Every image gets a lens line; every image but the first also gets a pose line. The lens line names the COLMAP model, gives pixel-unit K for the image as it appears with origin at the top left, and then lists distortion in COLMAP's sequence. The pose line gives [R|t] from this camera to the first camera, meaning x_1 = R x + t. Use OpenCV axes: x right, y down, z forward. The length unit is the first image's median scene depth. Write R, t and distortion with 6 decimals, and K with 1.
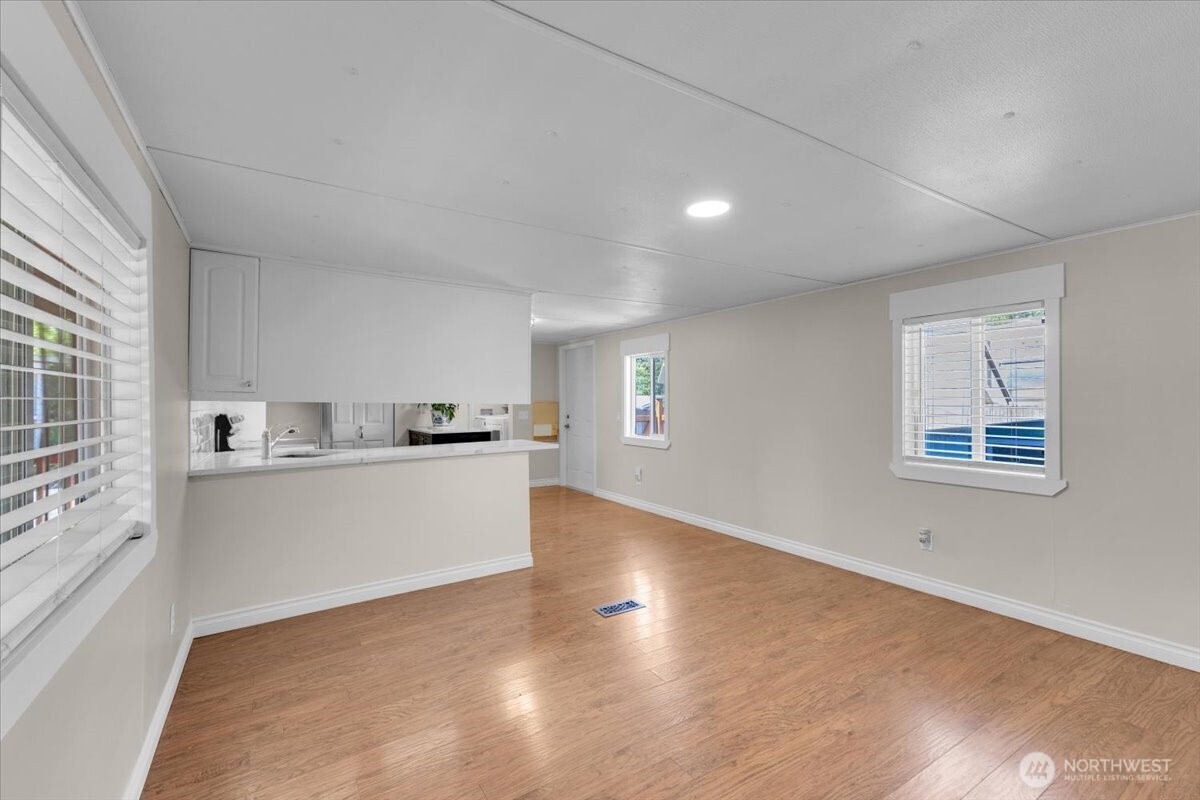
lens RADIAL K [[517.0, 0, 606.9], [0, 517.0, 400.6], [0, 0, 1]] dist [0.009356, -0.001730]
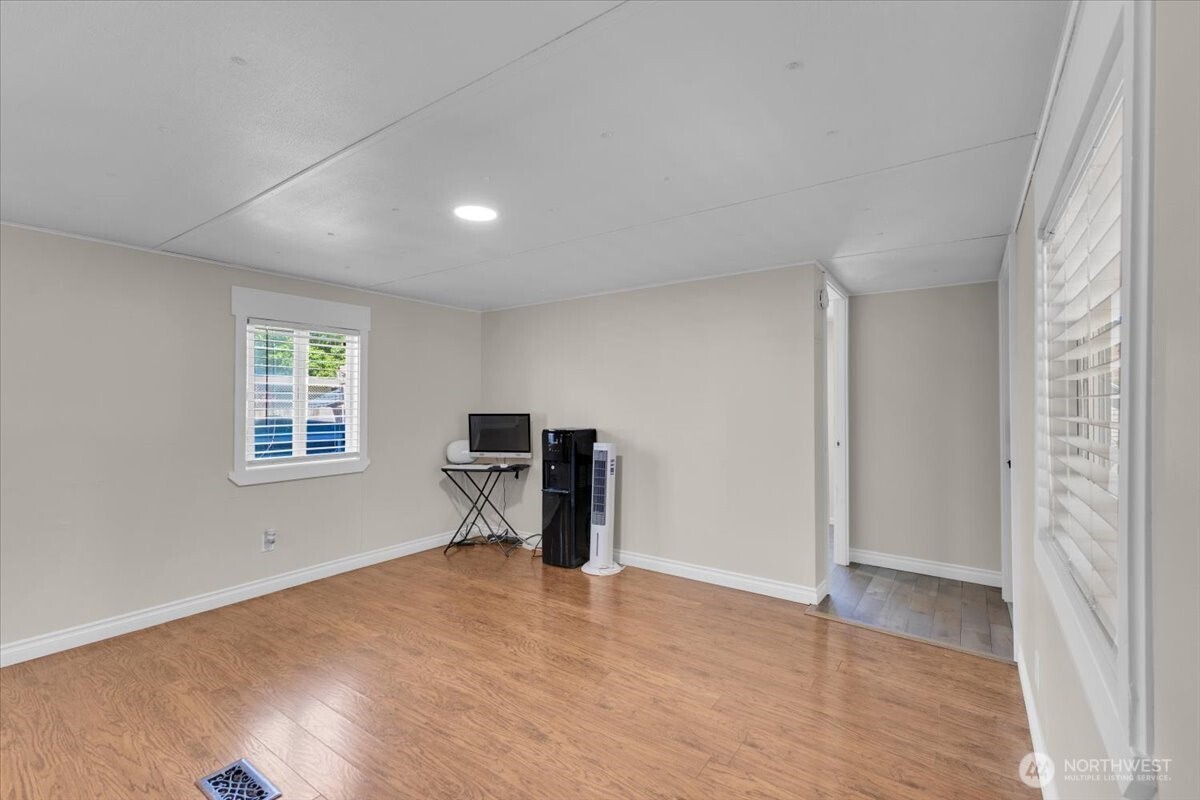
lens RADIAL K [[517.0, 0, 601.1], [0, 517.0, 402.4], [0, 0, 1]] dist [0.009356, -0.001730]
pose [[-0.375422, 0.003080, 0.926849, -0.579434], [0.002214, 0.999995, -0.002427, 0.002931], [-0.926851, 0.001141, -0.375427, 0.801662]]
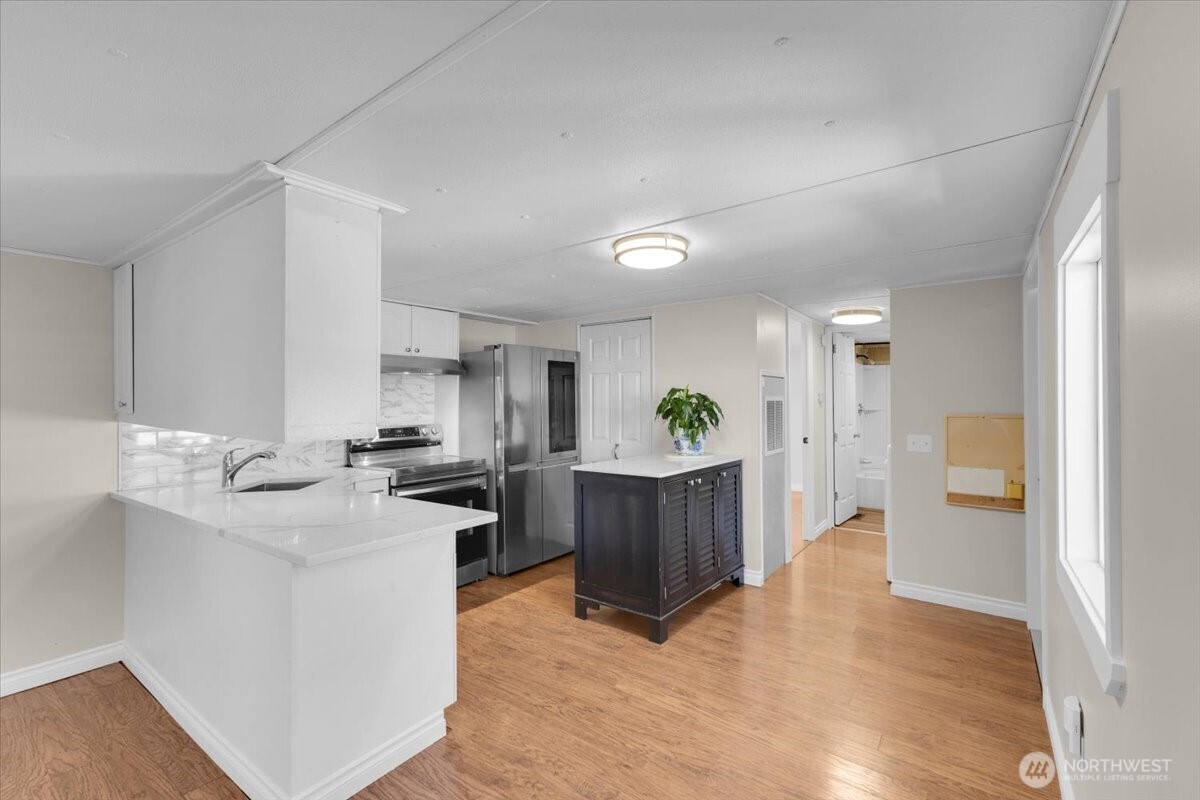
lens RADIAL K [[517.0, 0, 597.2], [0, 517.0, 396.9], [0, 0, 1]] dist [0.009356, -0.001730]
pose [[0.353835, -0.005534, -0.935291, 0.391253], [0.007341, 0.999968, -0.003140, -0.031579], [0.935279, -0.005755, 0.353864, 1.278774]]
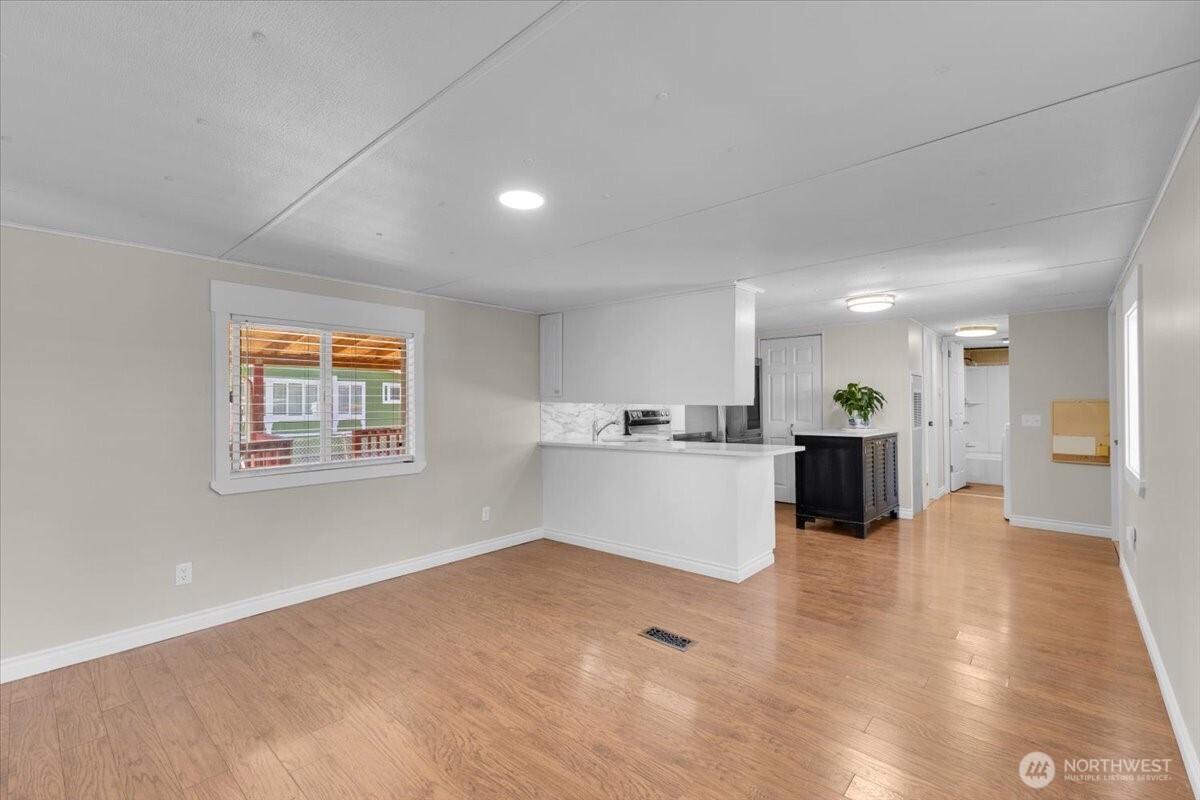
lens RADIAL K [[517.0, 0, 594.5], [0, 517.0, 398.2], [0, 0, 1]] dist [0.009356, -0.001730]
pose [[0.257136, -0.006593, -0.966353, 0.792942], [0.006822, 0.999964, -0.005008, -0.002580], [0.966351, -0.005305, 0.257172, 0.616468]]
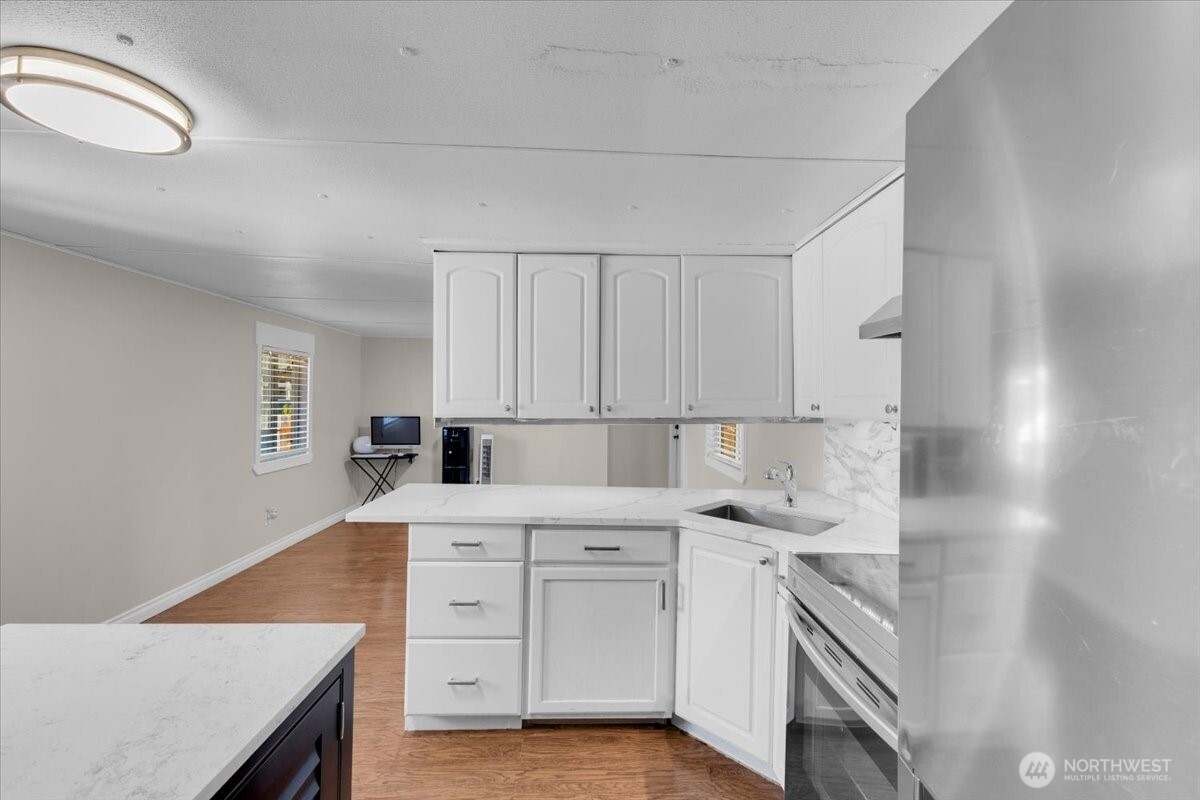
lens RADIAL K [[517.0, 0, 605.6], [0, 517.0, 398.5], [0, 0, 1]] dist [0.009356, -0.001730]
pose [[-0.864824, -0.005709, 0.502044, -0.794885], [-0.009690, 0.999939, -0.005322, -0.031869], [-0.501982, -0.009468, -0.864826, 1.758949]]
